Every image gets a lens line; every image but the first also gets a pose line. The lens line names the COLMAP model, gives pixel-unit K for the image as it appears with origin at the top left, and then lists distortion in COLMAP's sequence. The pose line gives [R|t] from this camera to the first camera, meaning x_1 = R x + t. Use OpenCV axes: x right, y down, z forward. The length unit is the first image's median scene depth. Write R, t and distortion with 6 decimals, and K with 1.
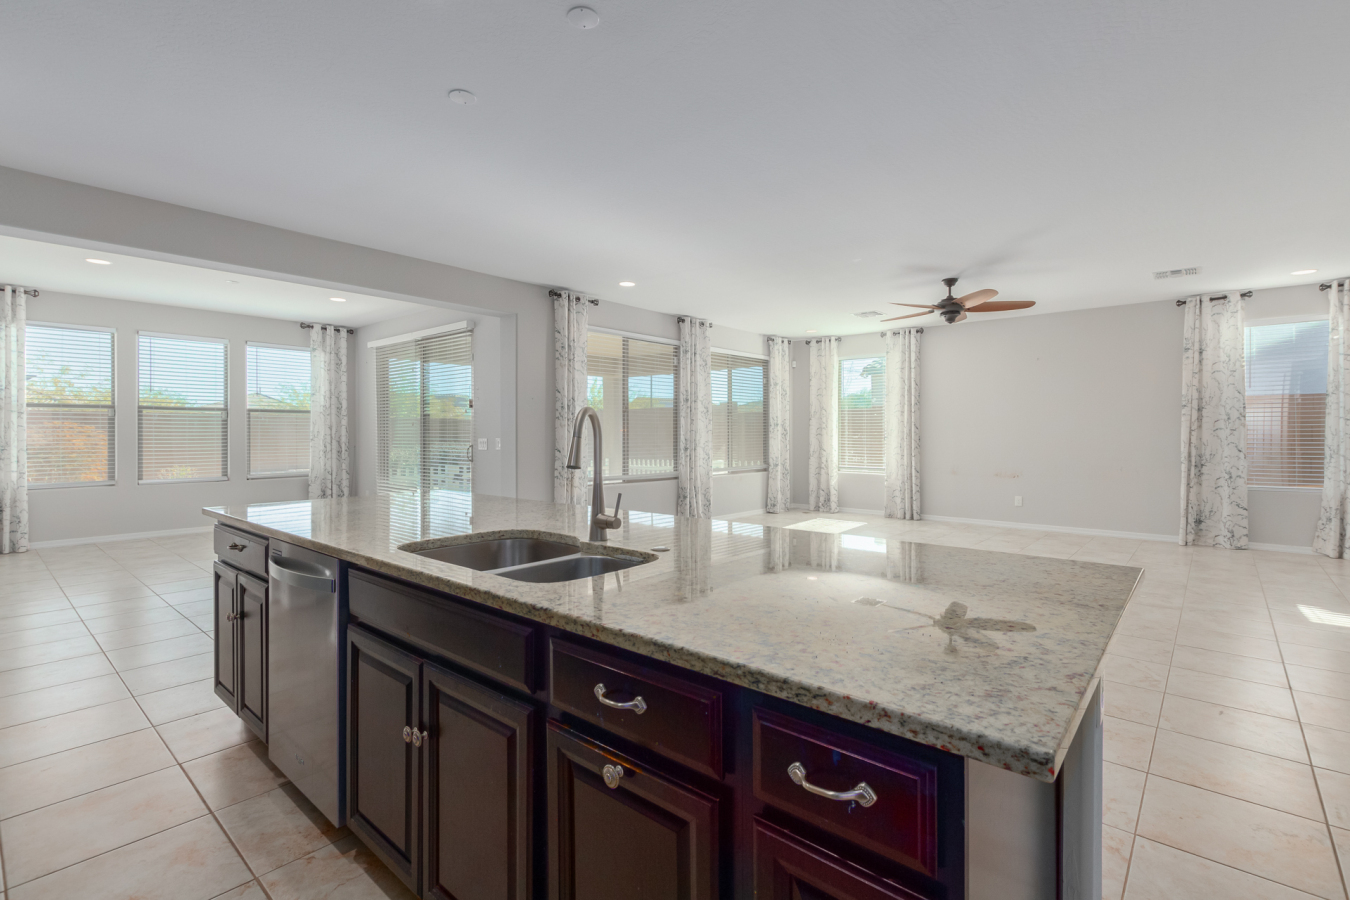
lens RADIAL K [[627.3, 0, 681.6], [0, 627.3, 443.3], [0, 0, 1]] dist [-0.001599, -0.000437]
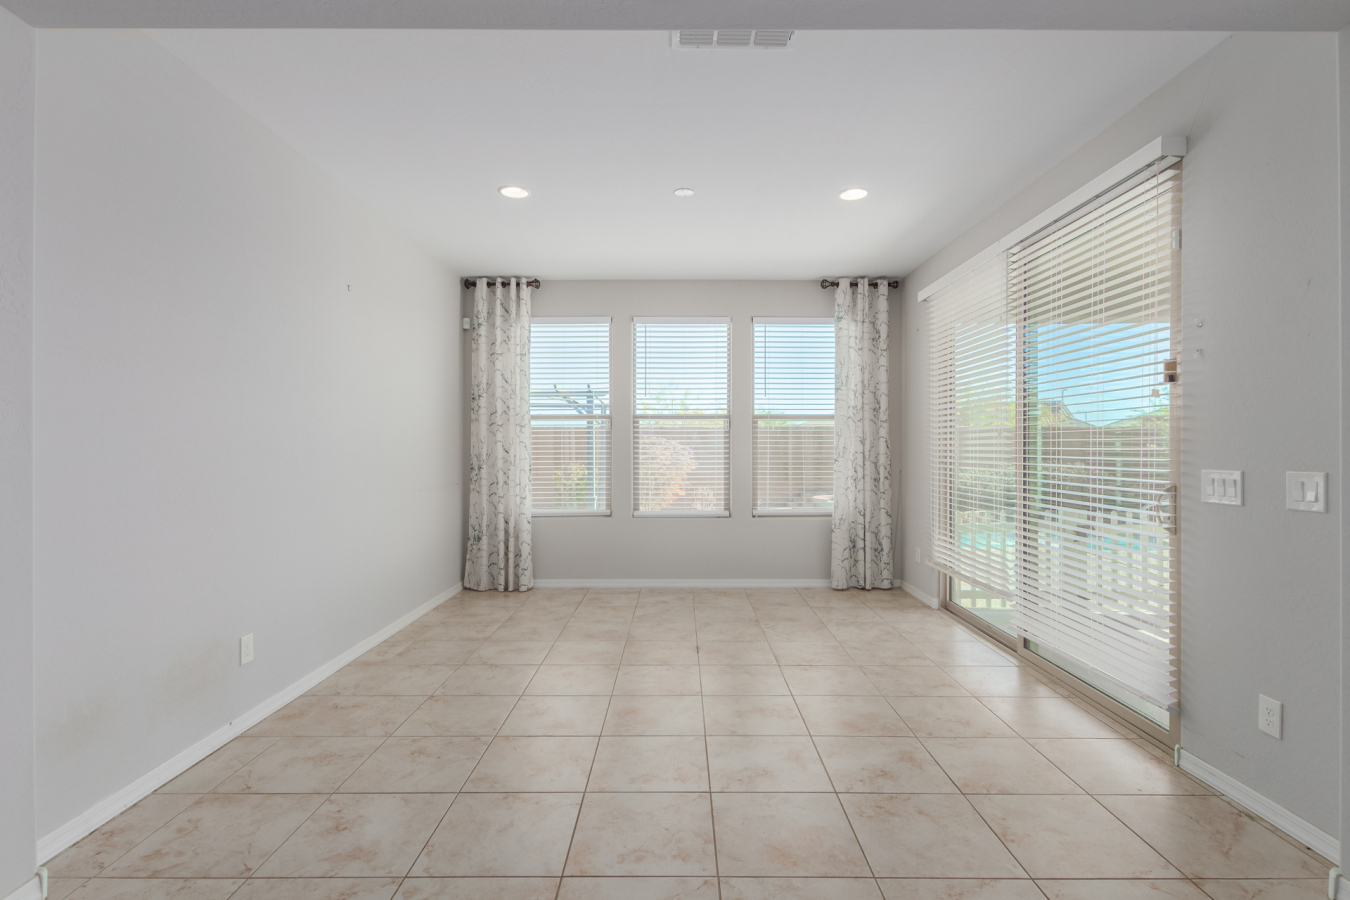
lens RADIAL K [[627.3, 0, 681.6], [0, 627.3, 443.3], [0, 0, 1]] dist [-0.001599, -0.000437]
pose [[0.652144, -0.005747, -0.758073, -0.205960], [-0.010050, 0.999818, -0.016225, -0.010855], [0.758028, 0.018200, 0.651968, 0.460566]]
